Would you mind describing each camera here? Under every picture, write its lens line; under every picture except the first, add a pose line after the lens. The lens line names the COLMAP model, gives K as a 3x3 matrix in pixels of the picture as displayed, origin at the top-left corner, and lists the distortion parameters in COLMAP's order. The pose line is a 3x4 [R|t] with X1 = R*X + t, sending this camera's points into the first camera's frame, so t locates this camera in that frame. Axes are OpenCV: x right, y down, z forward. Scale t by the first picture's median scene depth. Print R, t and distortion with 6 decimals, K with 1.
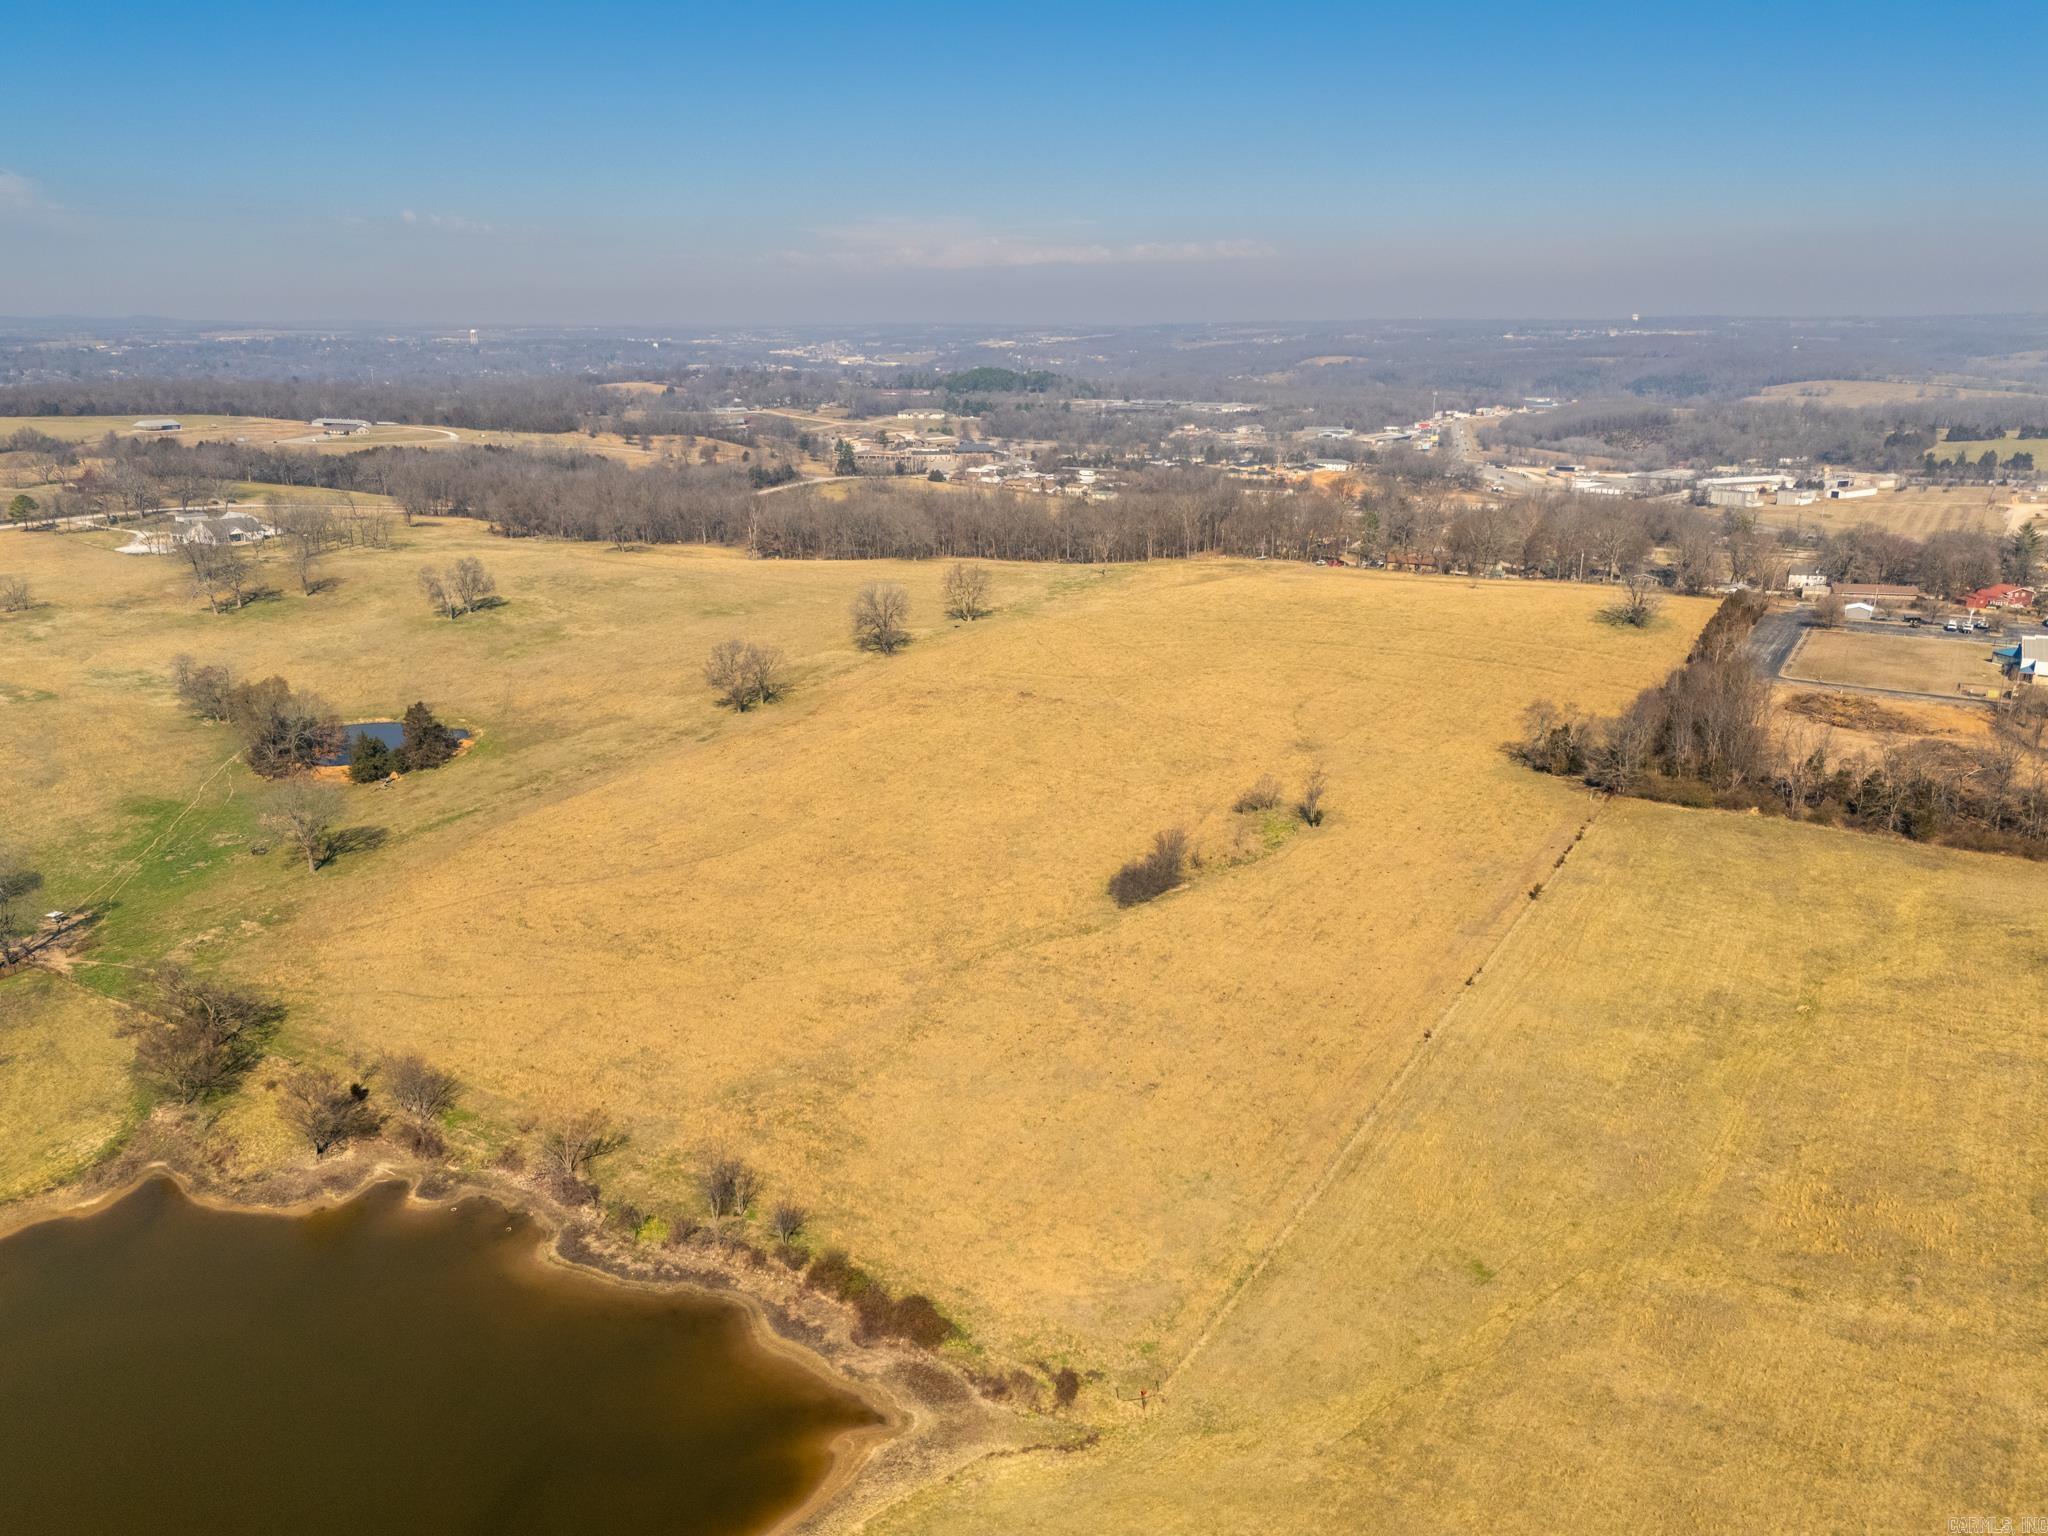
lens RADIAL K [[1512.0, 0, 1028.3], [0, 1512.0, 766.1], [0, 0, 1]] dist [0.070437, -0.061422]
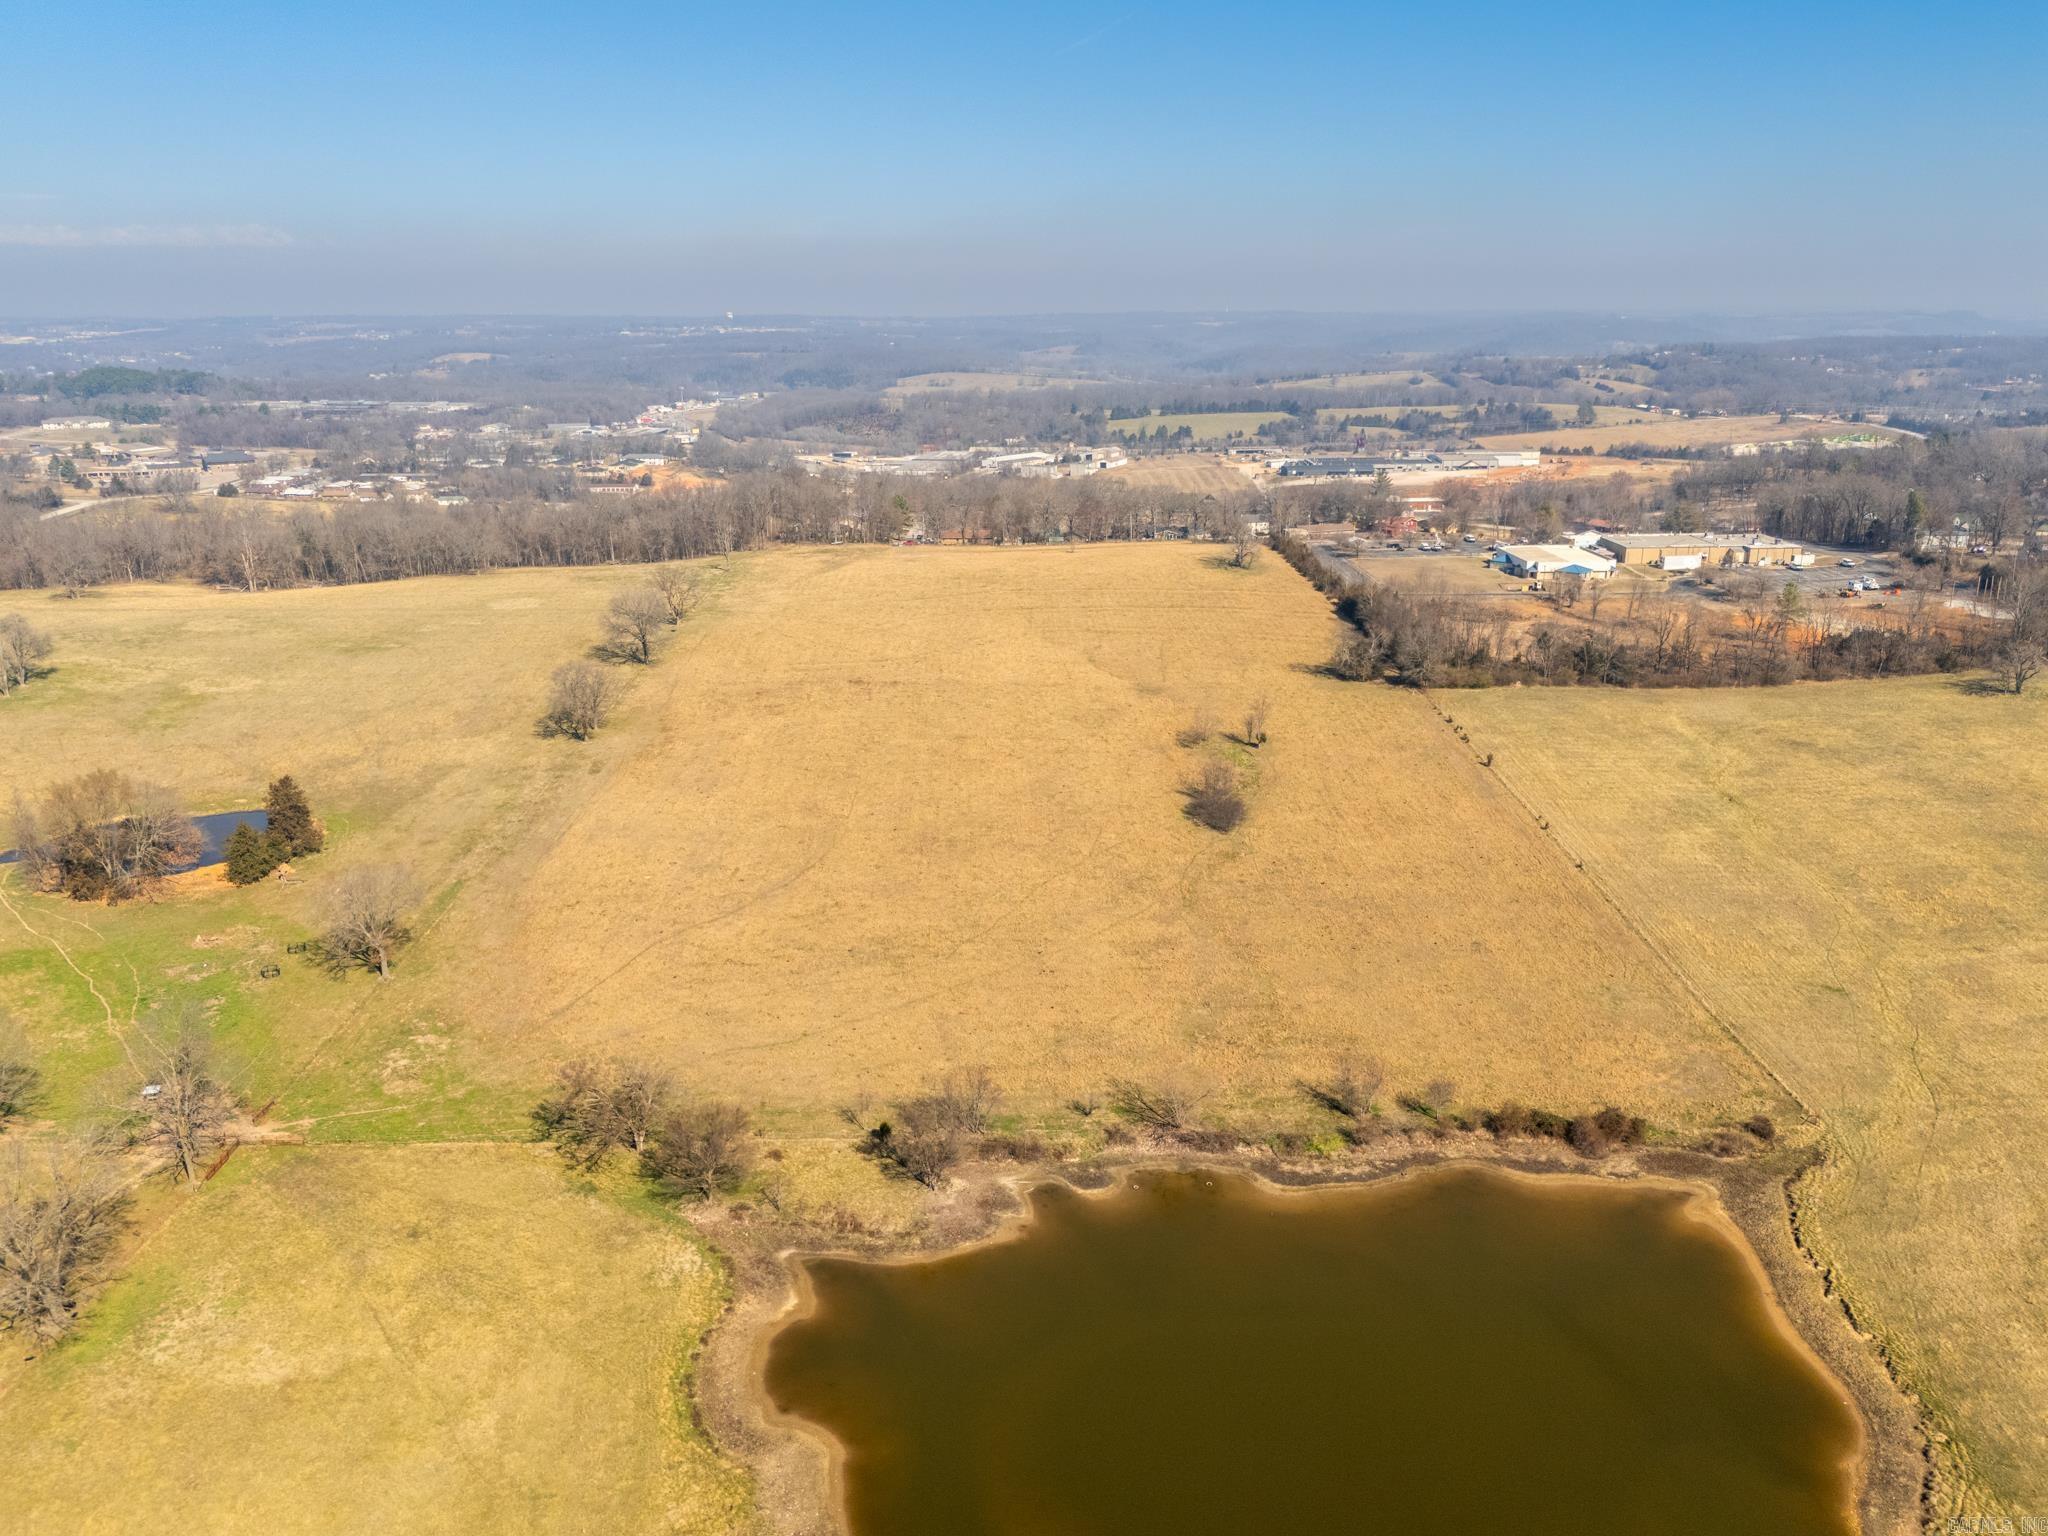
lens RADIAL K [[1512.0, 0, 1027.6], [0, 1512.0, 770.5], [0, 0, 1]] dist [0.070437, -0.061422]
pose [[0.840219, -0.157490, 0.518873, -0.489776], [0.155086, 0.986717, 0.048357, -0.022608], [-0.519597, 0.039839, 0.853482, 0.089949]]
